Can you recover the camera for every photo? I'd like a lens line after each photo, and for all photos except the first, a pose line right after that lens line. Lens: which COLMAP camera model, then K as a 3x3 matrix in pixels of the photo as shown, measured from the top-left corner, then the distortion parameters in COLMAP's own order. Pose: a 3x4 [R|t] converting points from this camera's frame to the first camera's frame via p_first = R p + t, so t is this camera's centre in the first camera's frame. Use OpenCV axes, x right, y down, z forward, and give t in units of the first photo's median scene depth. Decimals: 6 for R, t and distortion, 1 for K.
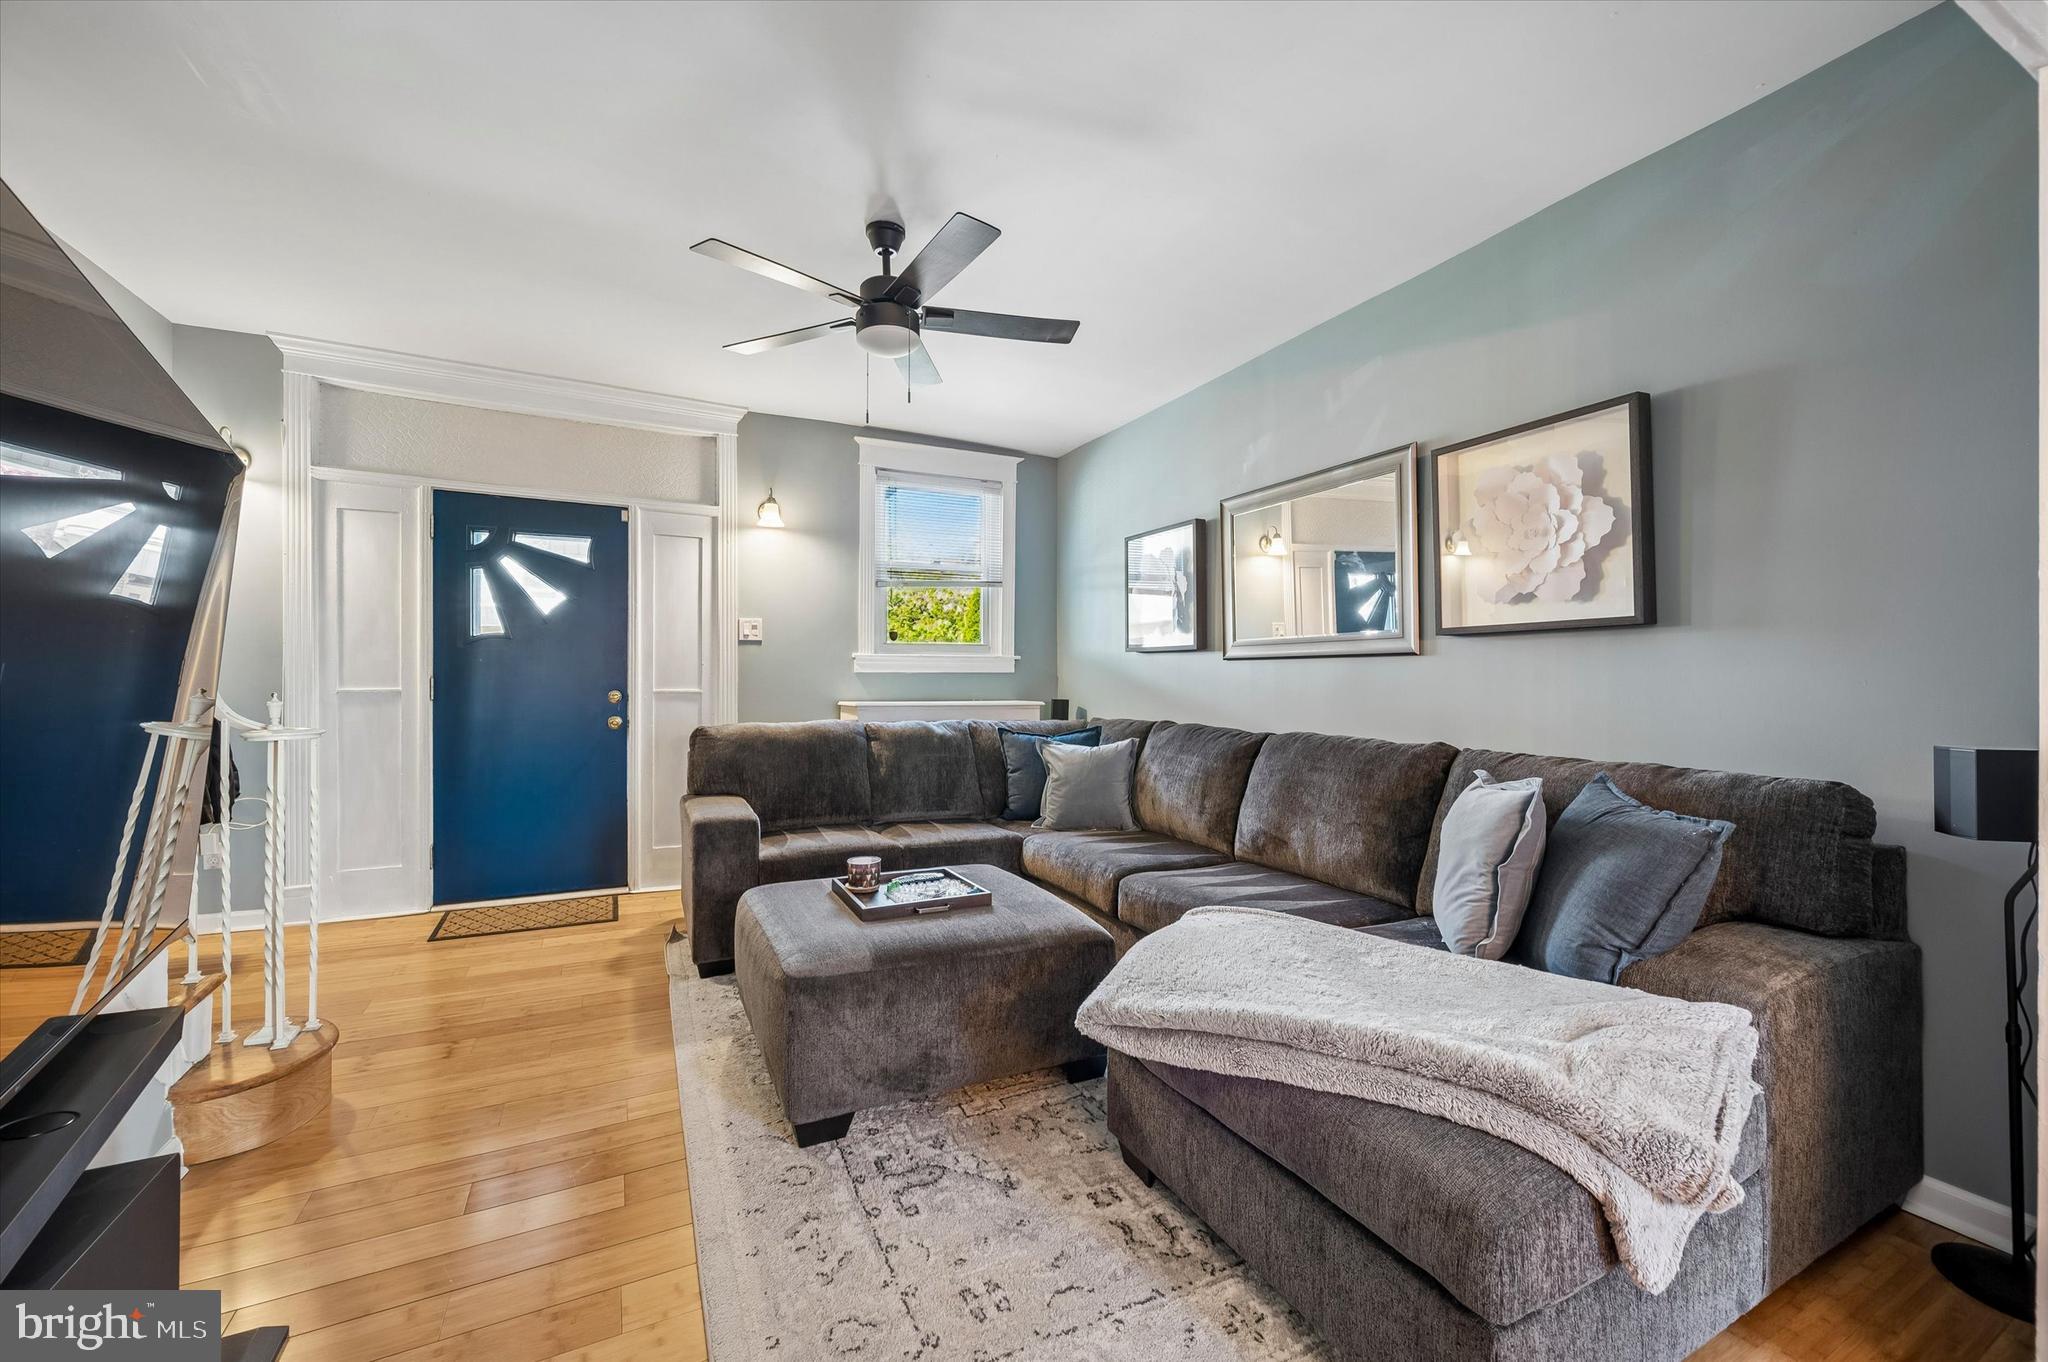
lens RADIAL K [[811.7, 0, 1015.3], [0, 811.7, 673.0], [0, 0, 1]] dist [0.001879, -0.000257]
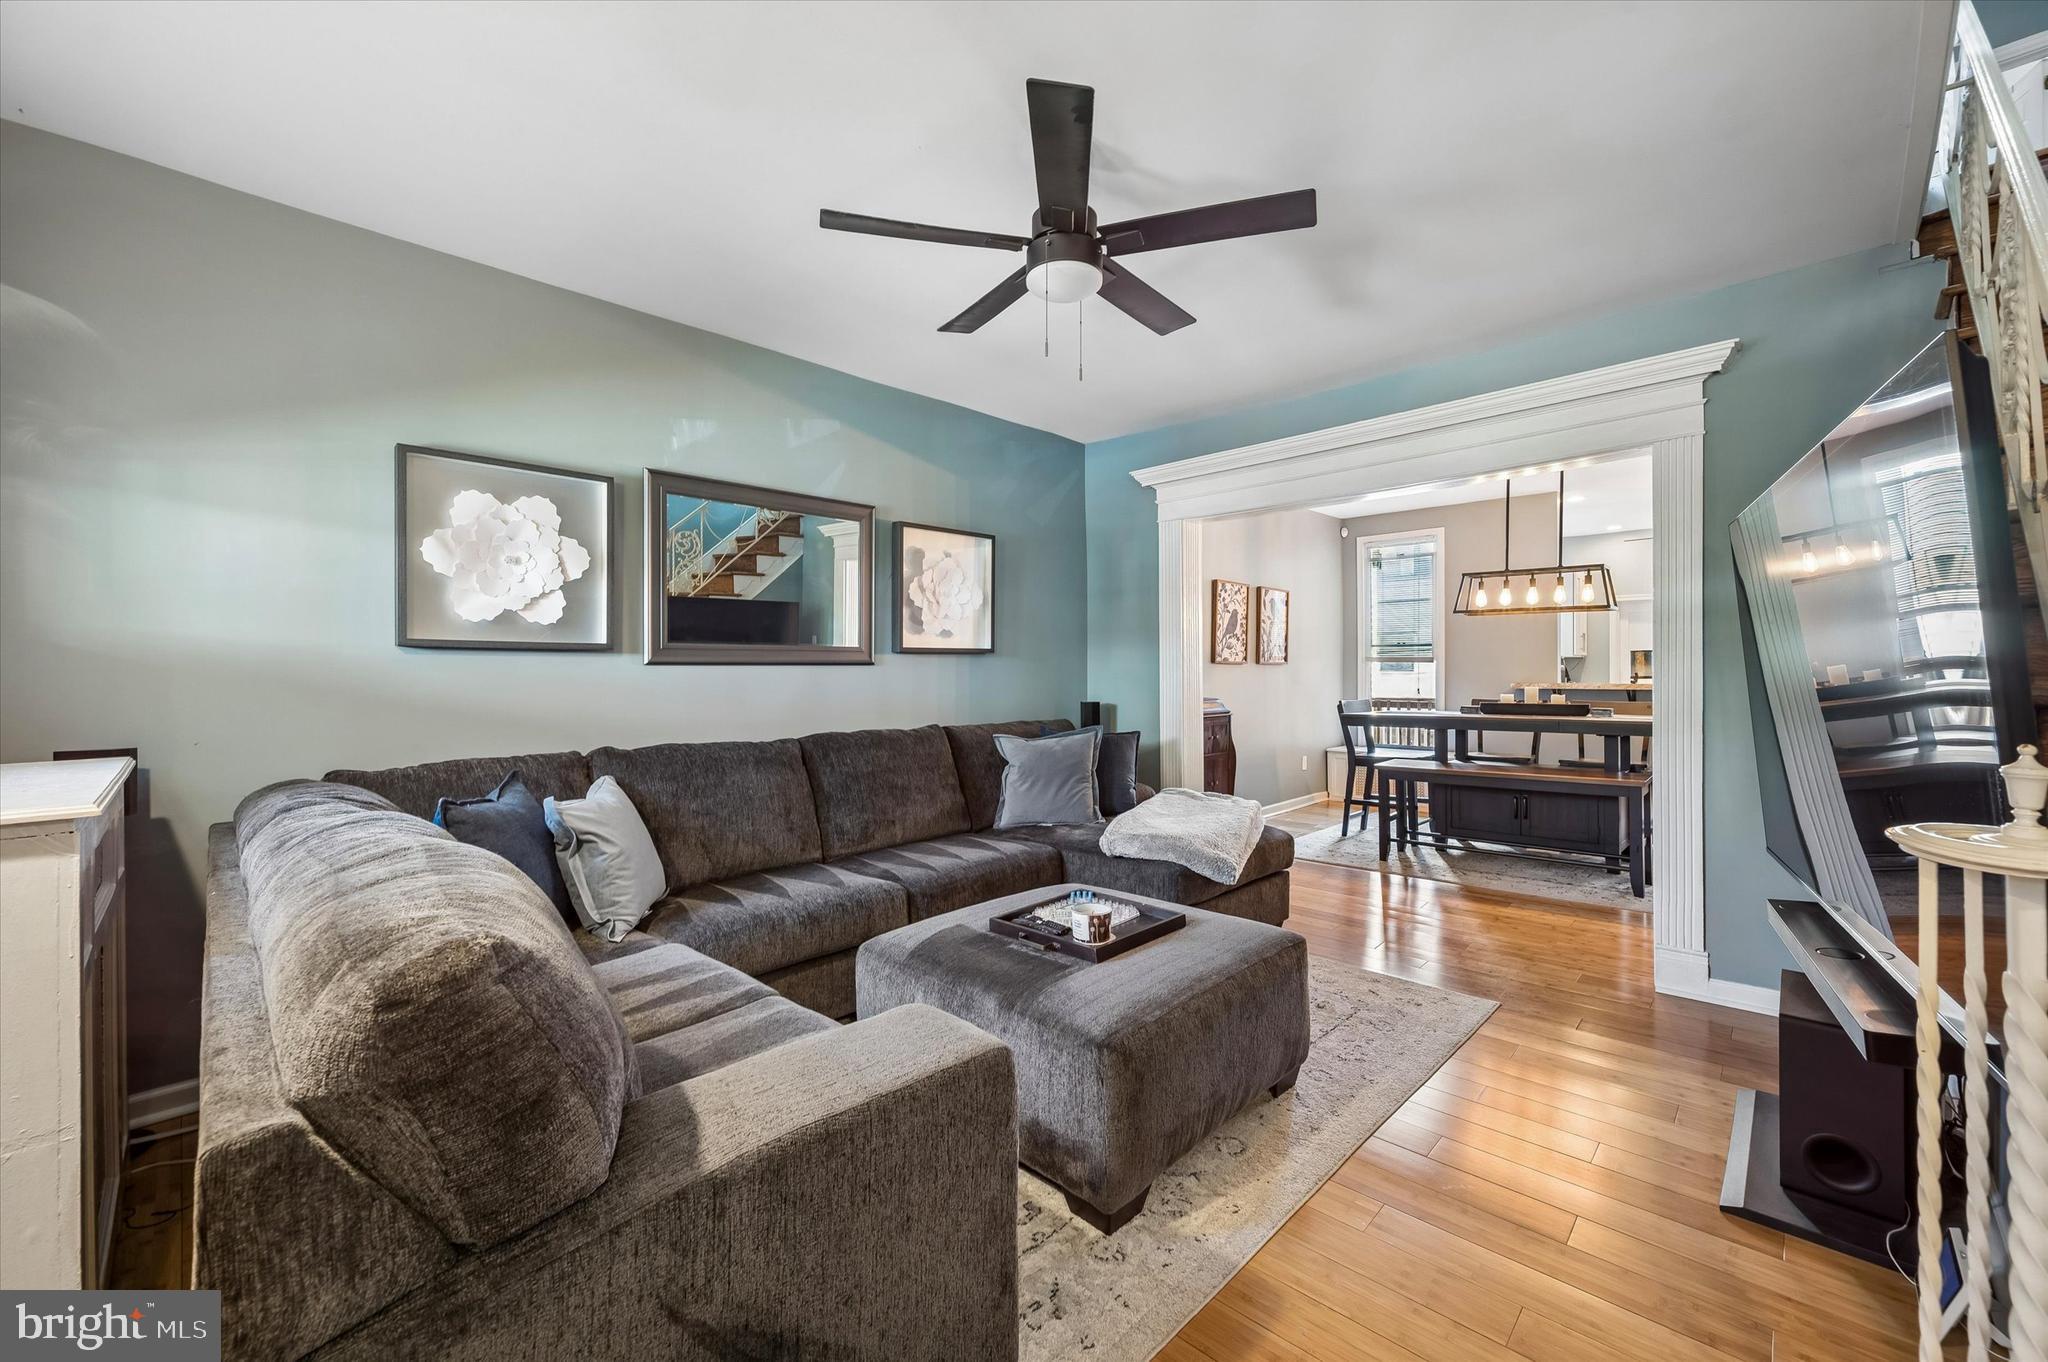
lens RADIAL K [[811.7, 0, 1014.1], [0, 811.7, 677.9], [0, 0, 1]] dist [0.001879, -0.000257]
pose [[-0.330908, -0.003230, 0.943657, -0.619369], [0.002009, 0.999989, 0.004127, -0.004825], [-0.943661, 0.003261, -0.330898, 0.888630]]
